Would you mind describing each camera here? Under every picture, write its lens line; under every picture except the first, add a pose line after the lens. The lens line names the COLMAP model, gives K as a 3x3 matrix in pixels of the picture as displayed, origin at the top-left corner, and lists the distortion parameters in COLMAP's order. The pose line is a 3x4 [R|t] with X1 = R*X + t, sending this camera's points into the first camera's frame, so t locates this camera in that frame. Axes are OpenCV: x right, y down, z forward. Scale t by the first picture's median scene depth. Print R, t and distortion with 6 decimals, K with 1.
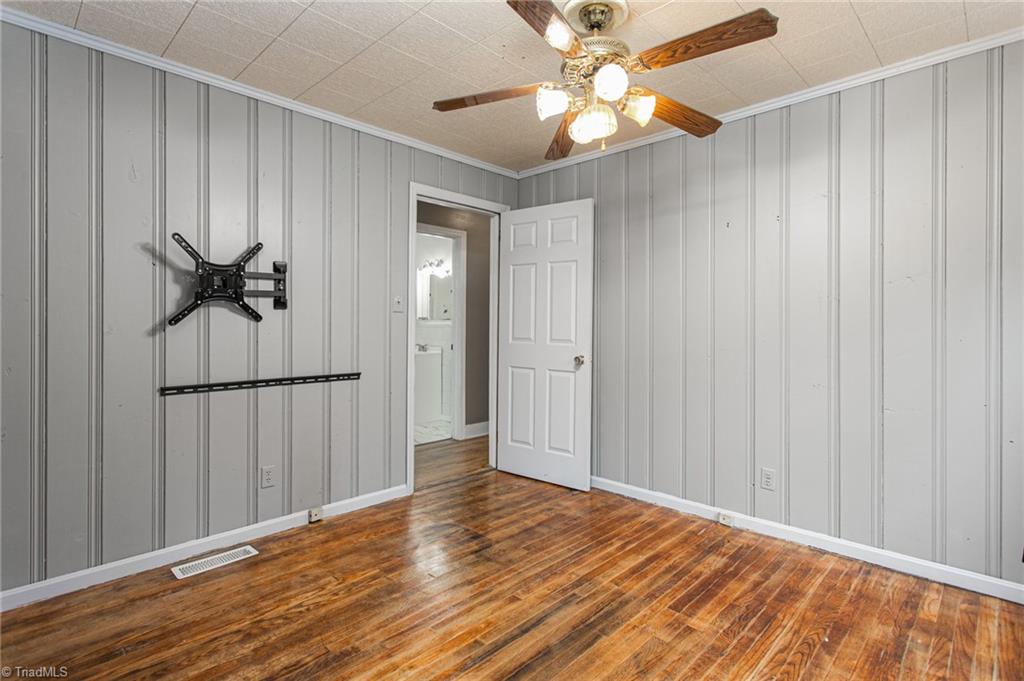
lens RADIAL K [[492.2, 0, 512.0], [0, 492.2, 340.5], [0, 0, 1]] dist [0.002171, -0.000017]
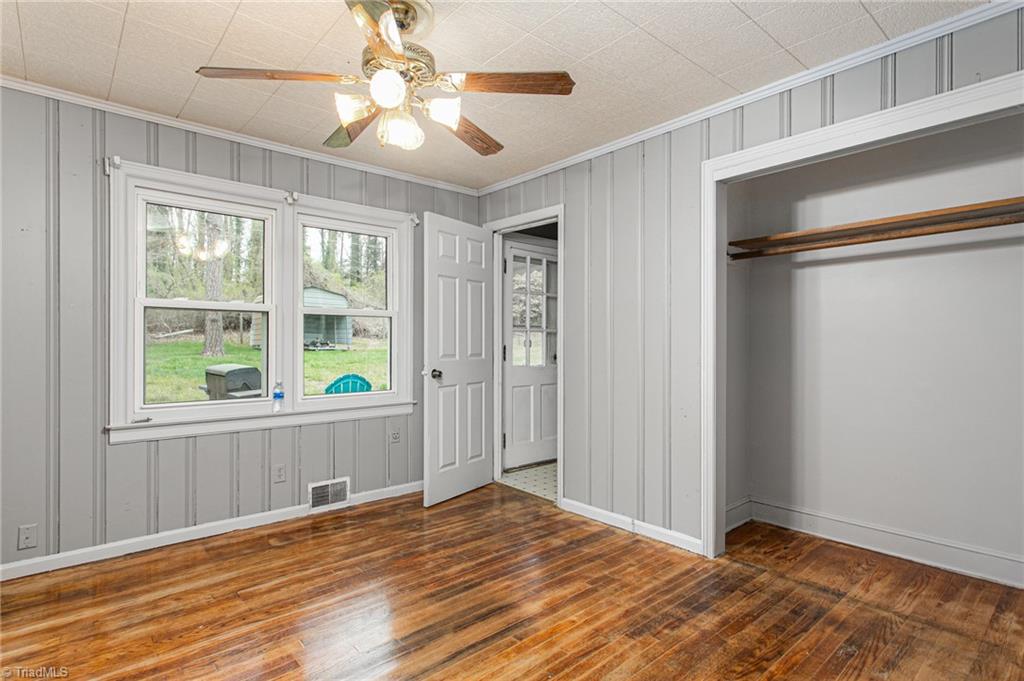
lens RADIAL K [[492.2, 0, 512.0], [0, 492.2, 340.5], [0, 0, 1]] dist [0.002171, -0.000017]
pose [[-0.997181, -0.004116, 0.074920, -0.131584], [-0.002222, 0.999677, 0.025336, -0.058120], [-0.075000, 0.025098, -0.996868, 2.047711]]
